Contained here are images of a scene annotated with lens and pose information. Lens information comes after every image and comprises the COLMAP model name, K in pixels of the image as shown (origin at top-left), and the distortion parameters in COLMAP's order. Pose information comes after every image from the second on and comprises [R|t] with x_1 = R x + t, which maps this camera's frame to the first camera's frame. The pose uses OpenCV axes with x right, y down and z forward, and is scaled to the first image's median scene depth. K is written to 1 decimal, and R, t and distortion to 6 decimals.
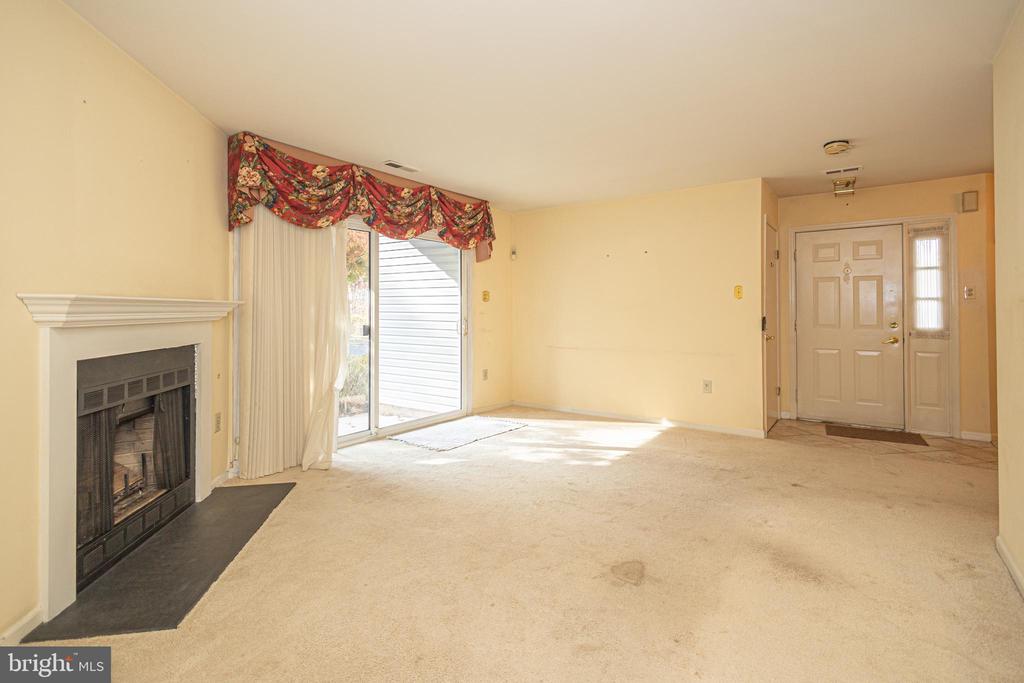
lens RADIAL K [[470.3, 0, 520.0], [0, 470.3, 302.4], [0, 0, 1]] dist [0.011523, -0.002613]
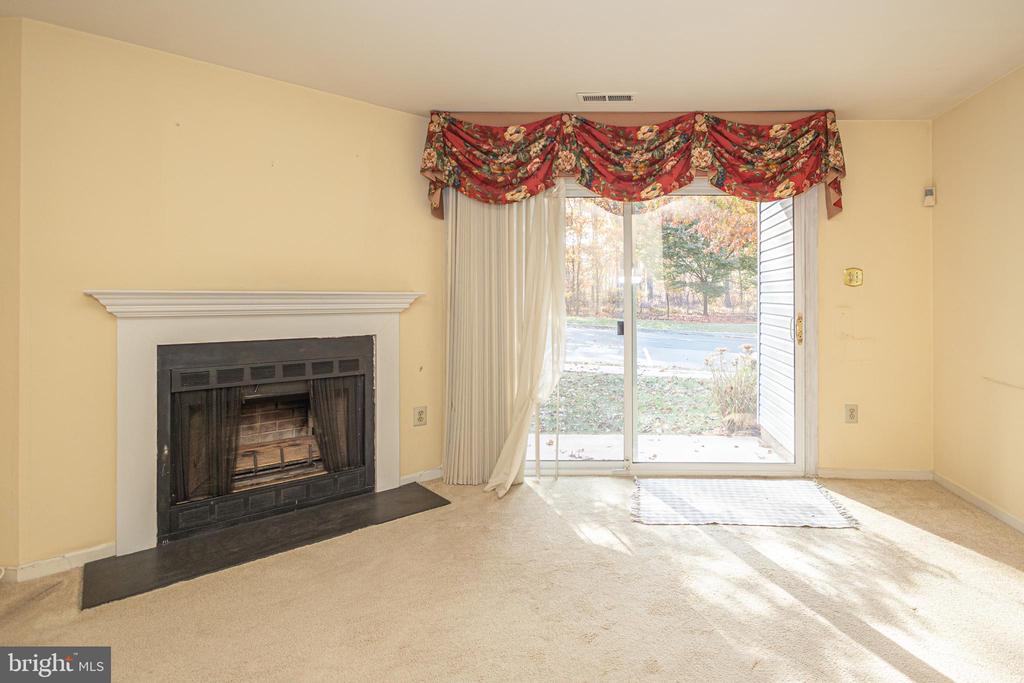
lens RADIAL K [[527.5, 0, 540.6], [0, 527.5, 295.2], [0, 0, 1]] dist [0.002494, 0.001939]
pose [[0.590600, -0.005647, -0.806944, 0.319370], [0.013377, 0.999907, 0.002793, 0.003090], [0.806853, -0.012444, 0.590621, 0.451516]]
